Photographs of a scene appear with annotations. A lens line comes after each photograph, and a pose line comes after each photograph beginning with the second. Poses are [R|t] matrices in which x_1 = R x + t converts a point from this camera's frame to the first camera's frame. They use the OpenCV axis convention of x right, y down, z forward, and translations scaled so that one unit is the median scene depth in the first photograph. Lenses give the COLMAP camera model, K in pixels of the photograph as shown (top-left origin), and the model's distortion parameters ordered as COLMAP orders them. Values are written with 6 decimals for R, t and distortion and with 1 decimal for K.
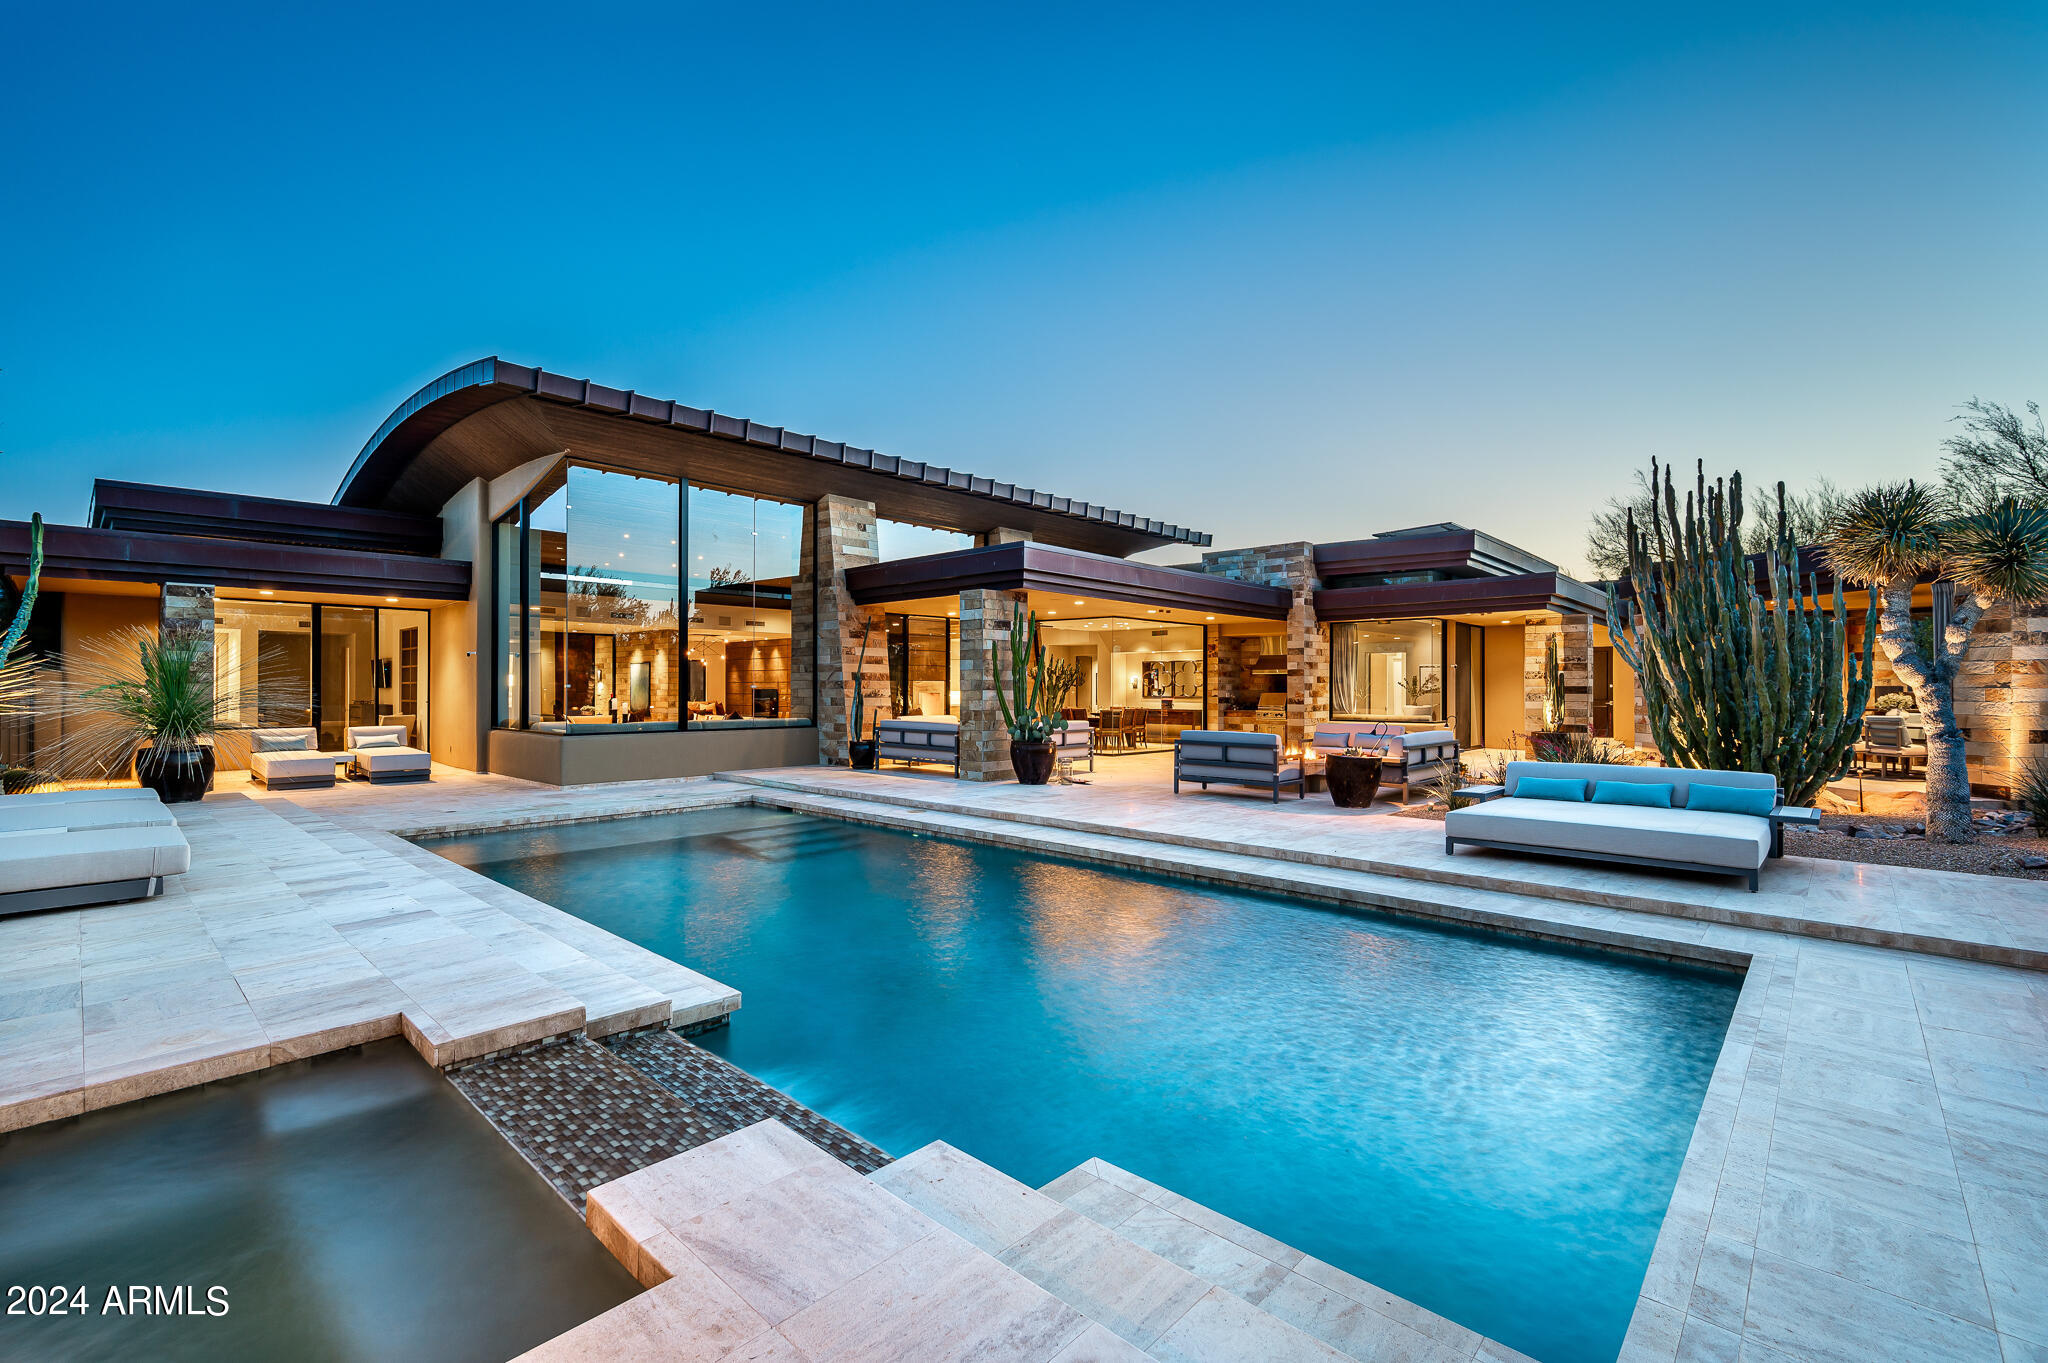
lens RADIAL K [[890.1, 0, 1011.7], [0, 890.1, 682.2], [0, 0, 1]] dist [-0.004138, -0.000099]
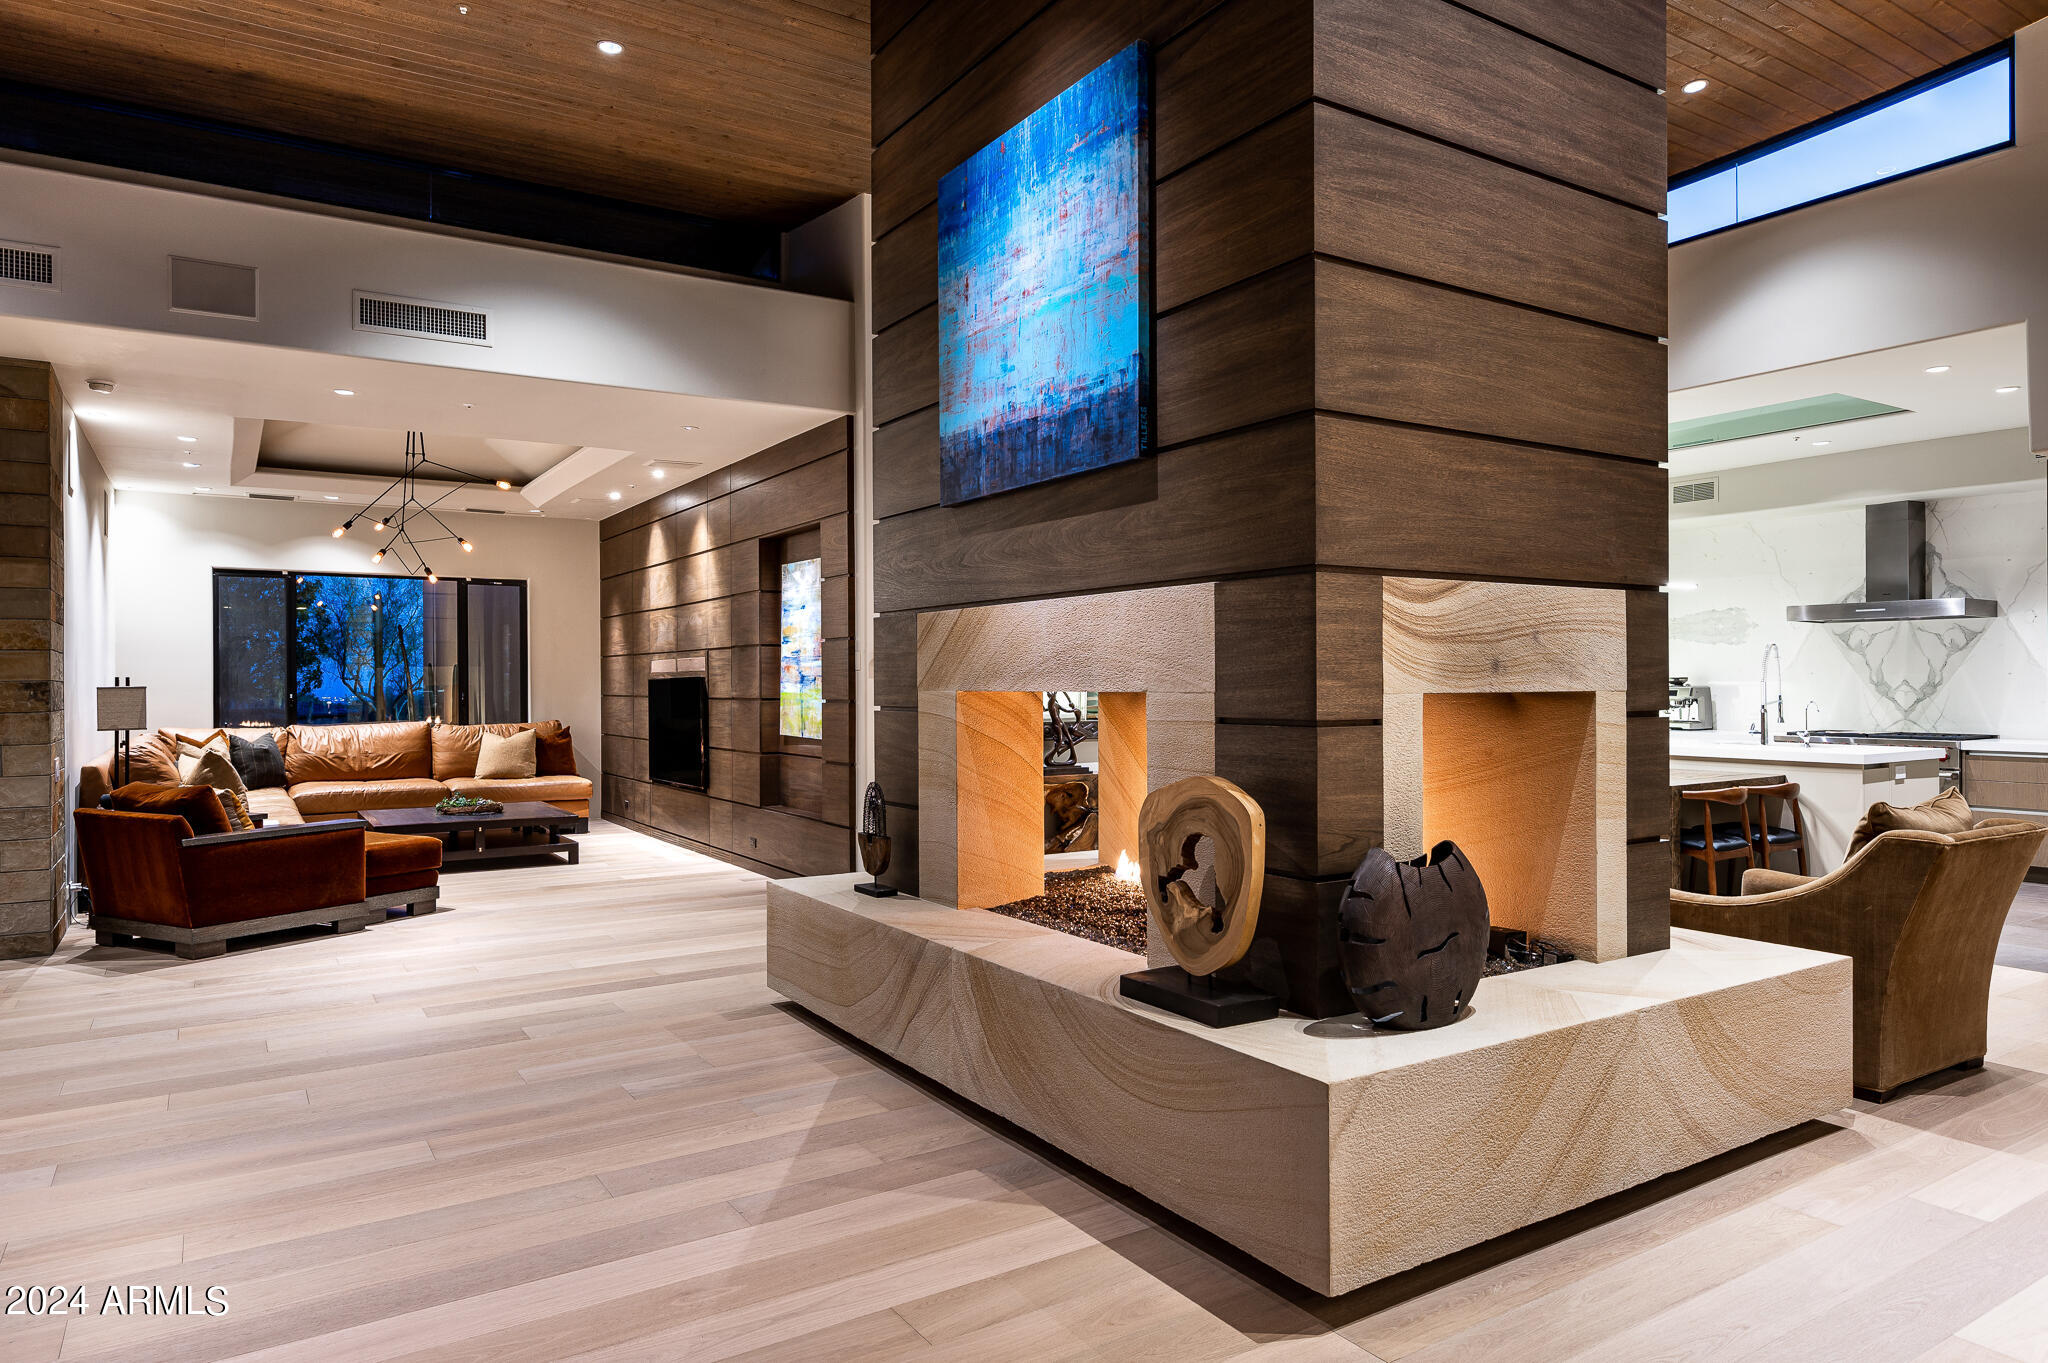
lens RADIAL K [[1273.7, 0, 1015.2], [0, 1273.7, 678.3], [0, 0, 1]] dist [-0.003126, 0.001480]
pose [[0.967293, -0.008435, -0.253522, -0.122530], [0.010031, 0.999937, 0.005001, 0.009699], [0.253464, -0.007380, 0.967317, 0.918206]]
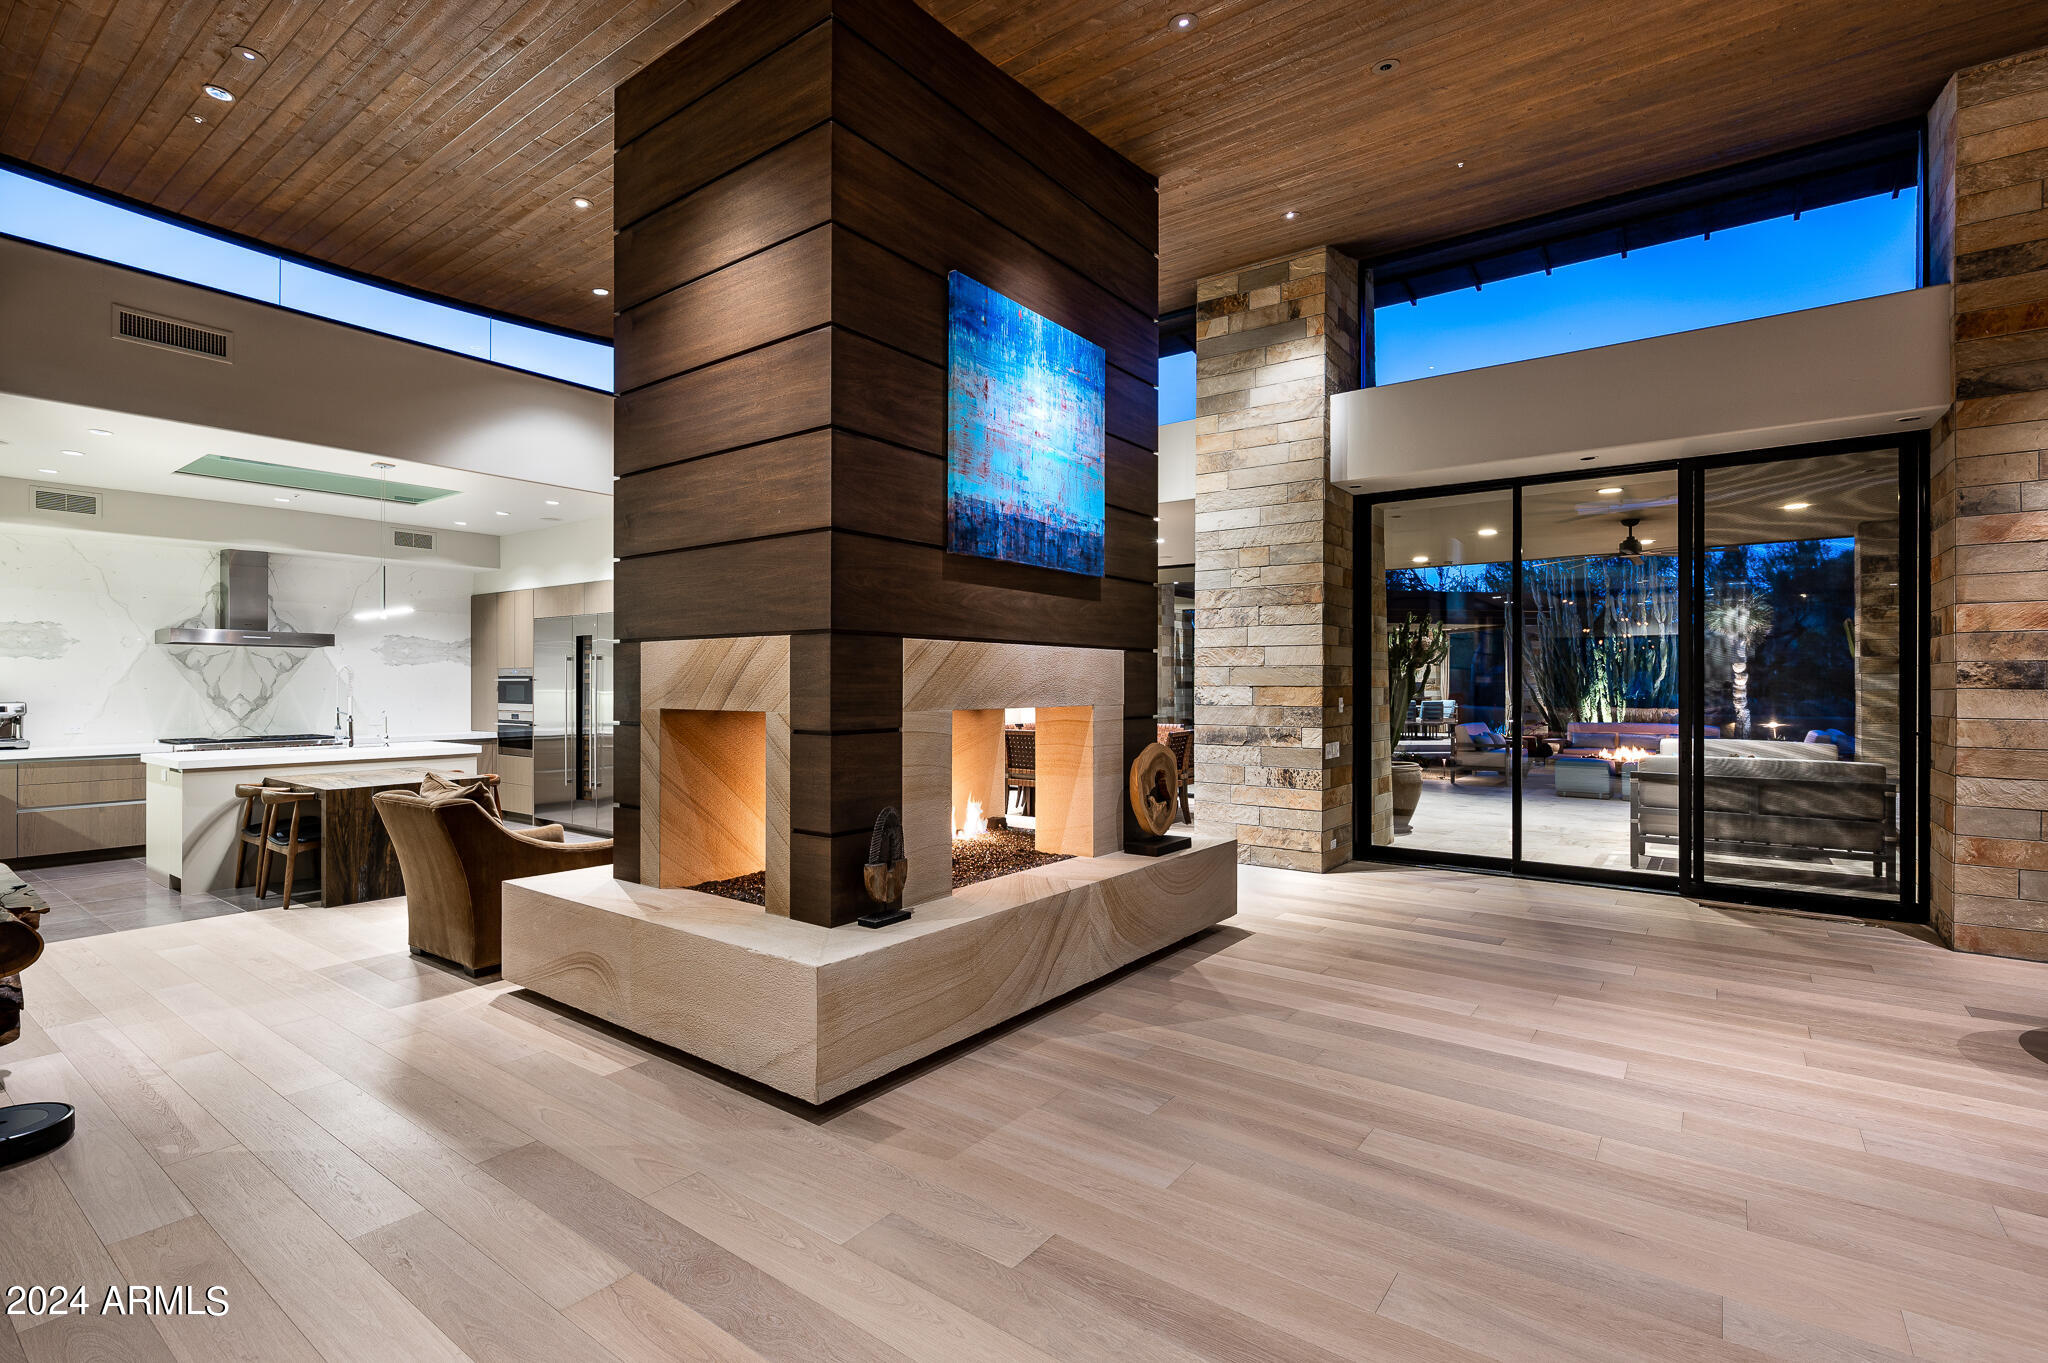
lens RADIAL K [[943.1, 0, 1032.9], [0, 943.1, 682.3], [0, 0, 1]] dist [0.001232, -0.000629]
pose [[-0.117860, -0.000174, 0.993030, -0.388080], [-0.010758, 0.999942, -0.001102, 0.007174], [-0.992972, -0.010812, -0.117855, 1.141030]]
